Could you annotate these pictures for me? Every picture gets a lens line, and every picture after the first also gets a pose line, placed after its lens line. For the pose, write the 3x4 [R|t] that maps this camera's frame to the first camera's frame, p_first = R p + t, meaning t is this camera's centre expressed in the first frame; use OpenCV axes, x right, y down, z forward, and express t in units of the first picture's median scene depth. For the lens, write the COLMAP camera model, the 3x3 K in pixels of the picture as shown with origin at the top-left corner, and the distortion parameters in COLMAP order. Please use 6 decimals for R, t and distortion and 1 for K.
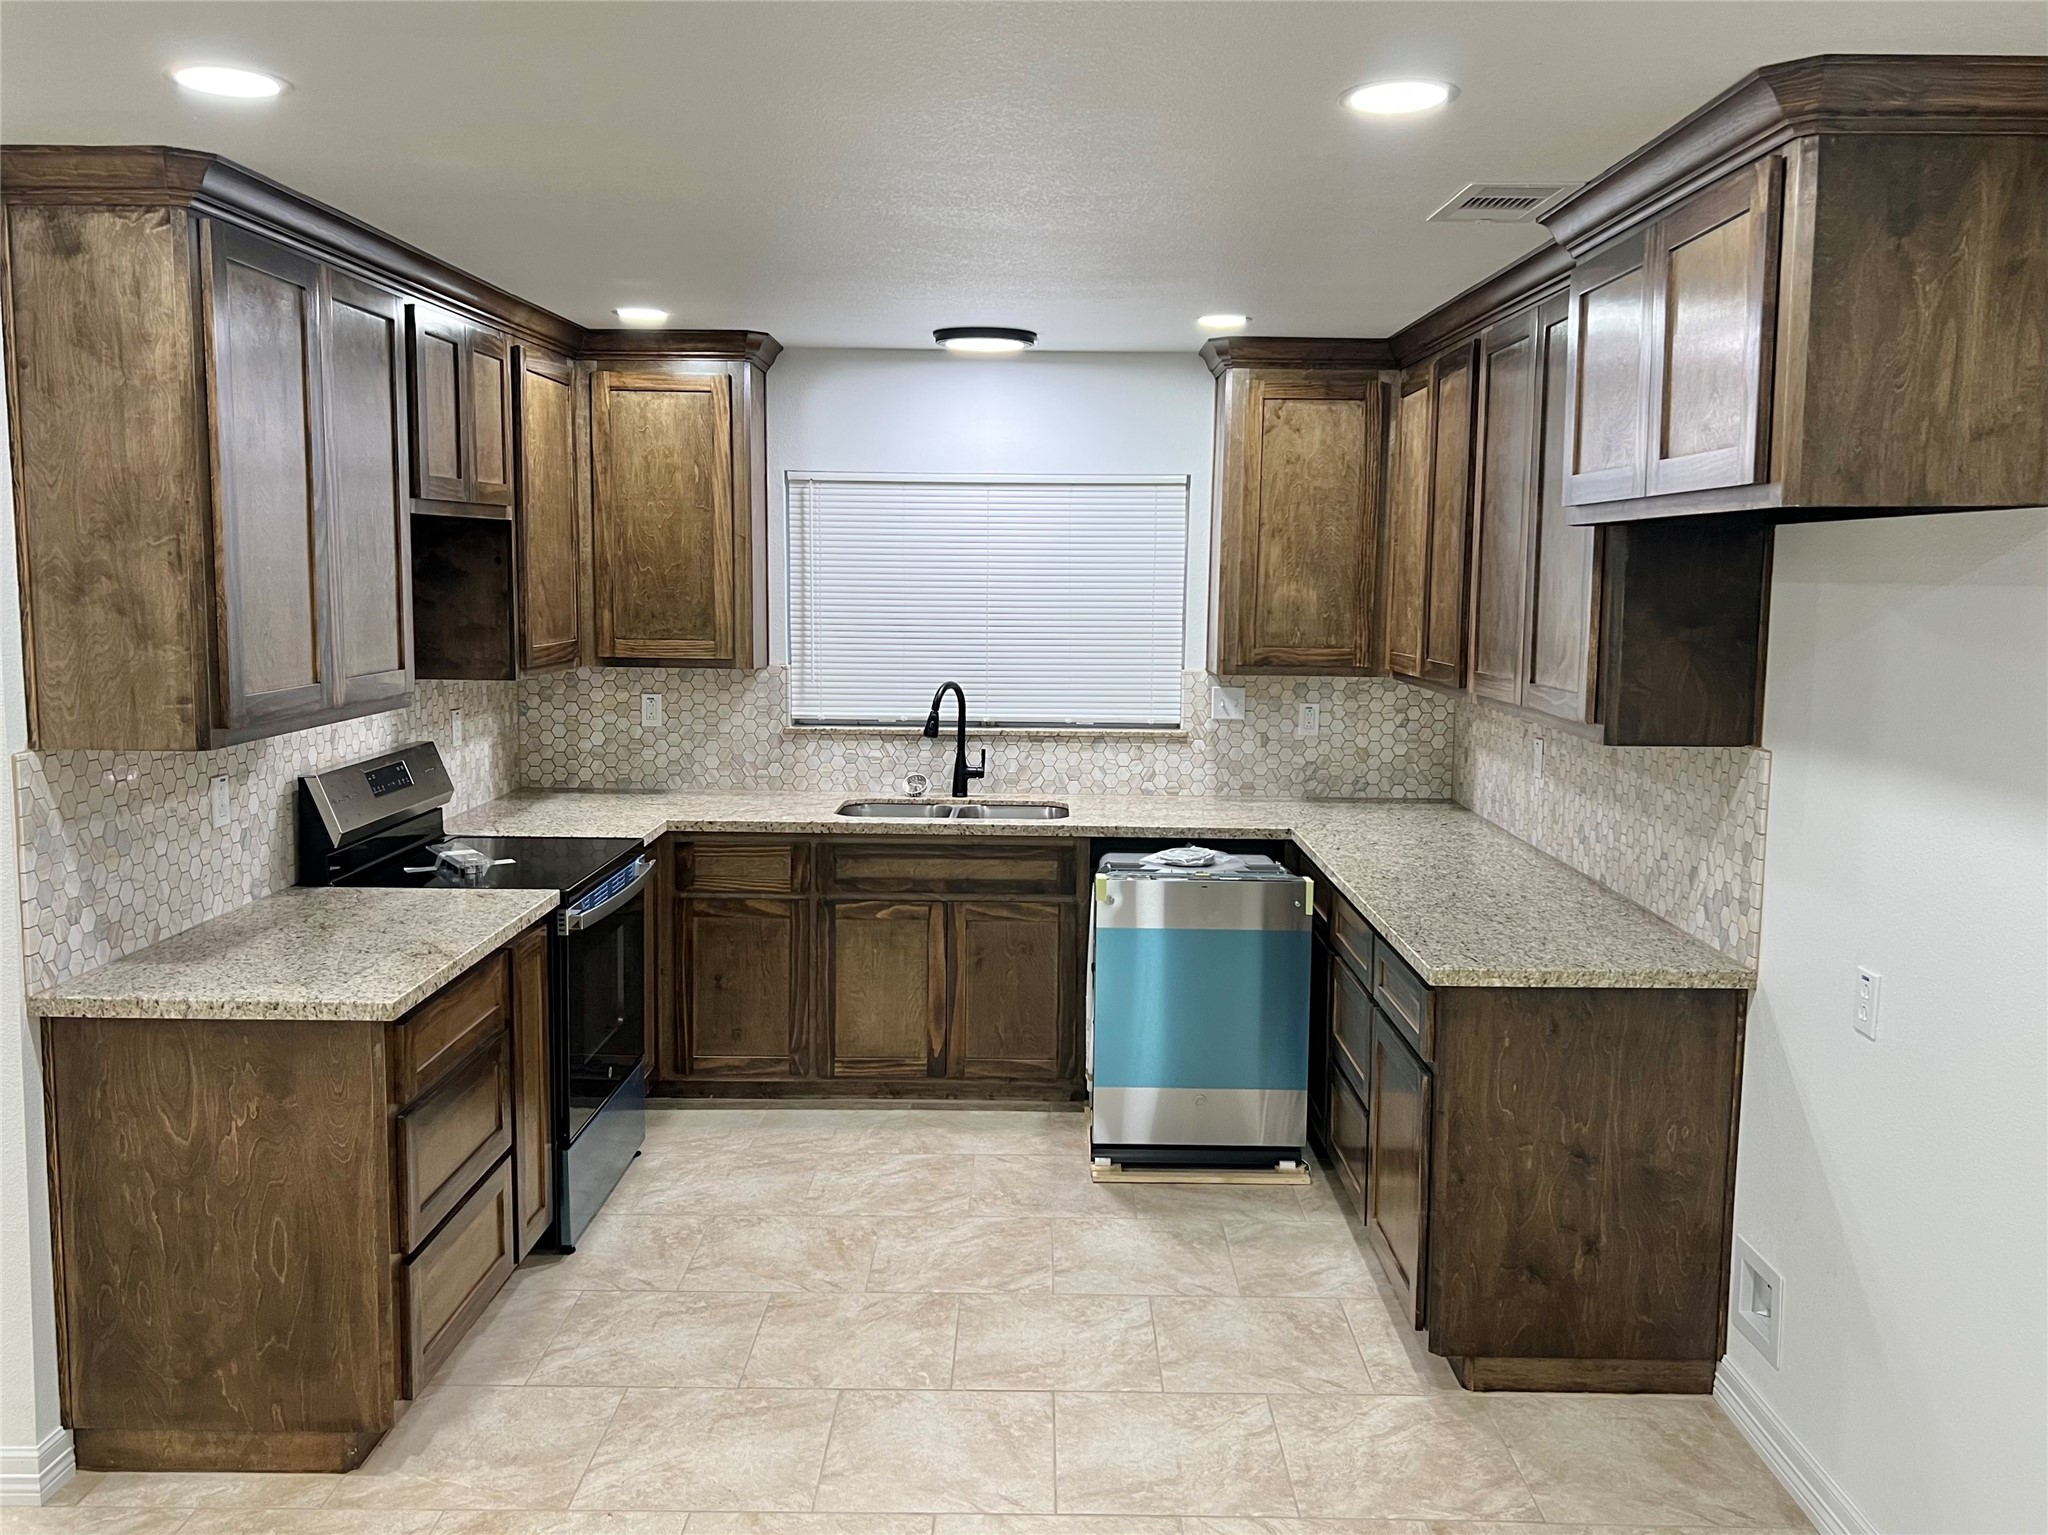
lens RADIAL K [[1619.3, 0, 1031.9], [0, 1619.3, 754.1], [0, 0, 1]] dist [0.046723, -0.041632]
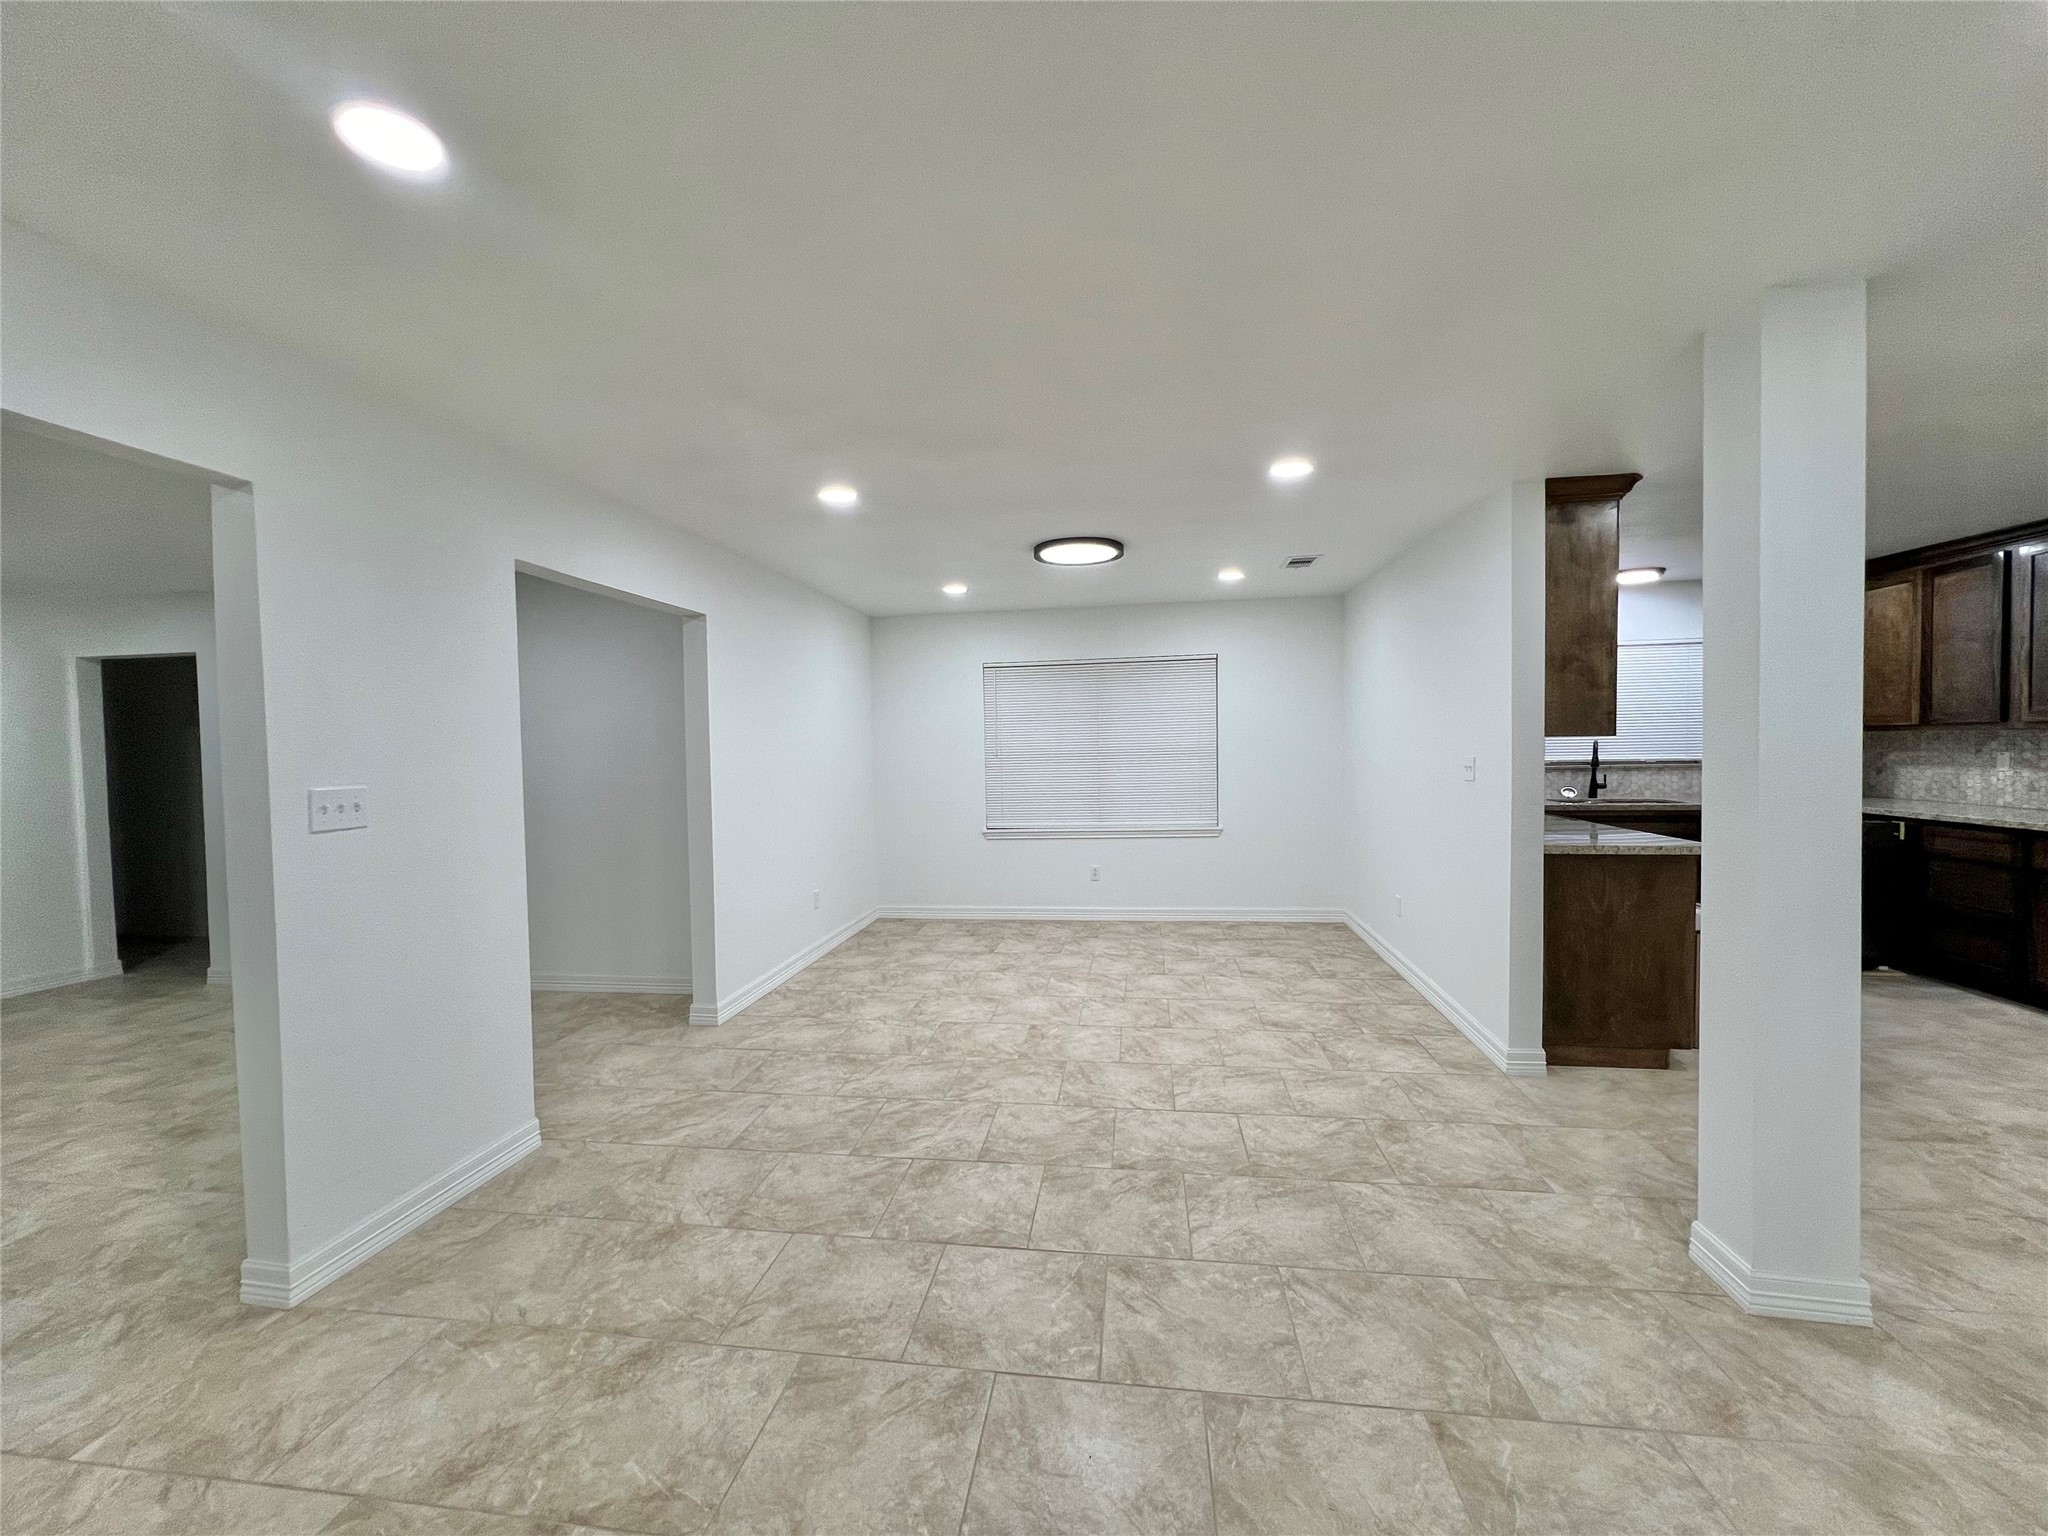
lens RADIAL K [[823.9, 0, 1026.2], [0, 823.9, 775.1], [0, 0, 1]] dist [0.000156, -0.000504]
pose [[0.990875, -0.020817, -0.133166, -0.999742], [0.010803, 0.997088, -0.075487, 0.111346], [0.134350, 0.073360, 0.988215, -0.200601]]
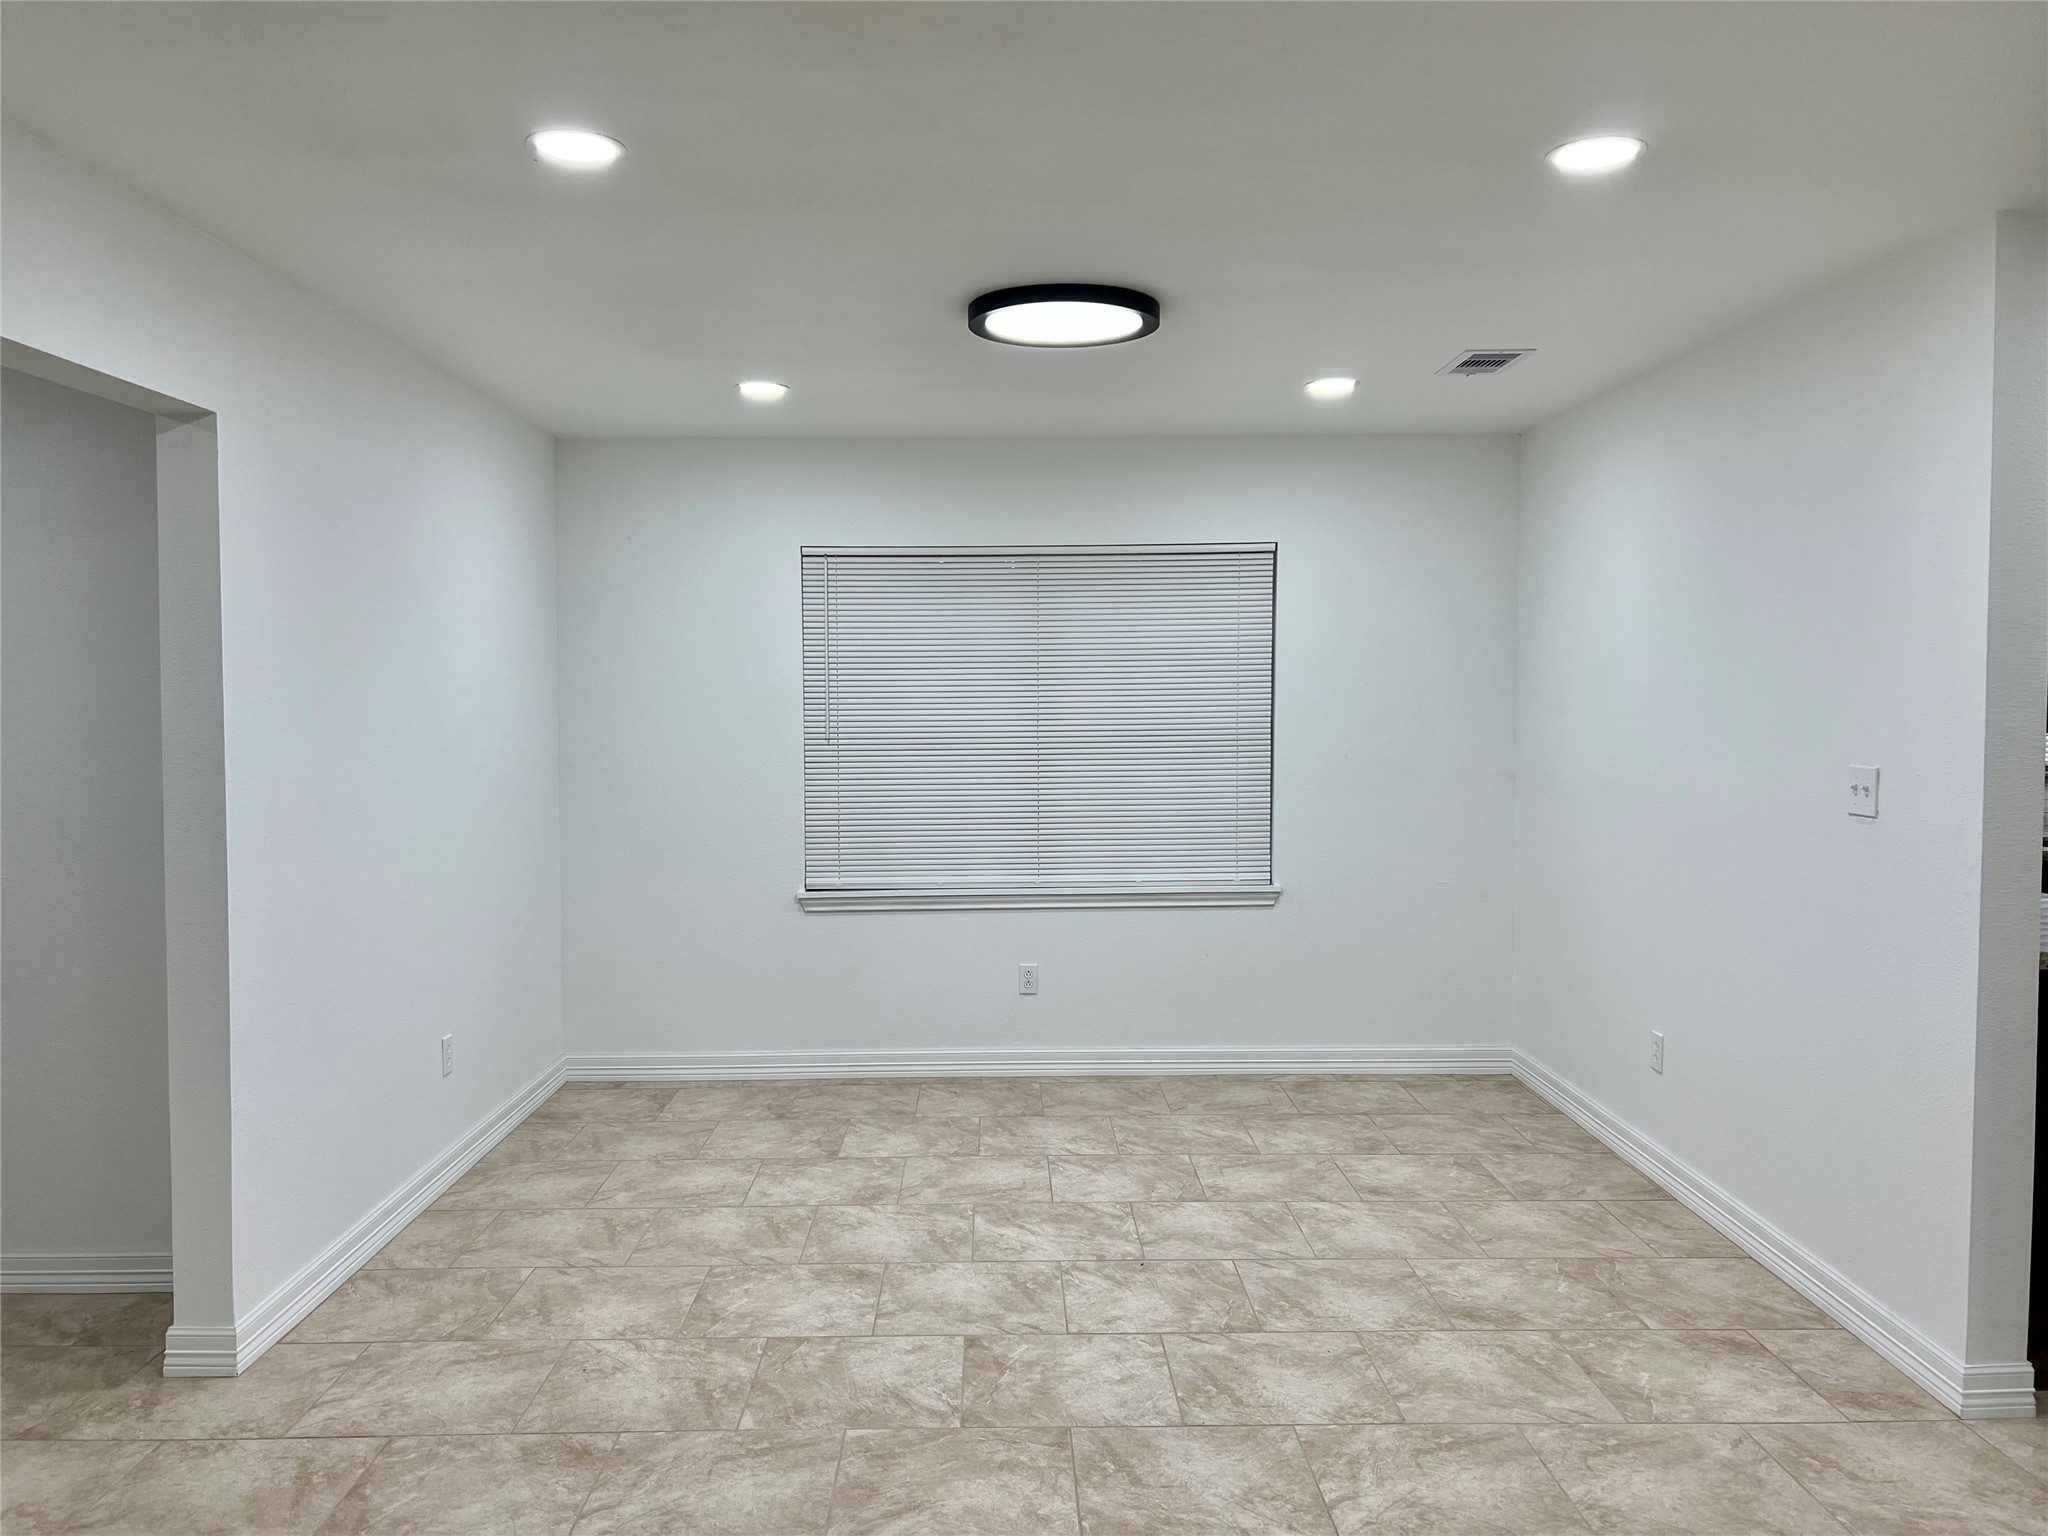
lens RADIAL K [[1619.3, 0, 1083.7], [0, 1619.3, 769.9], [0, 0, 1]] dist [0.046723, -0.041632]
pose [[0.999778, -0.010103, 0.018516, -1.122870], [0.011447, 0.997197, -0.073945, 0.079754], [-0.017717, 0.074140, 0.997090, -0.081074]]
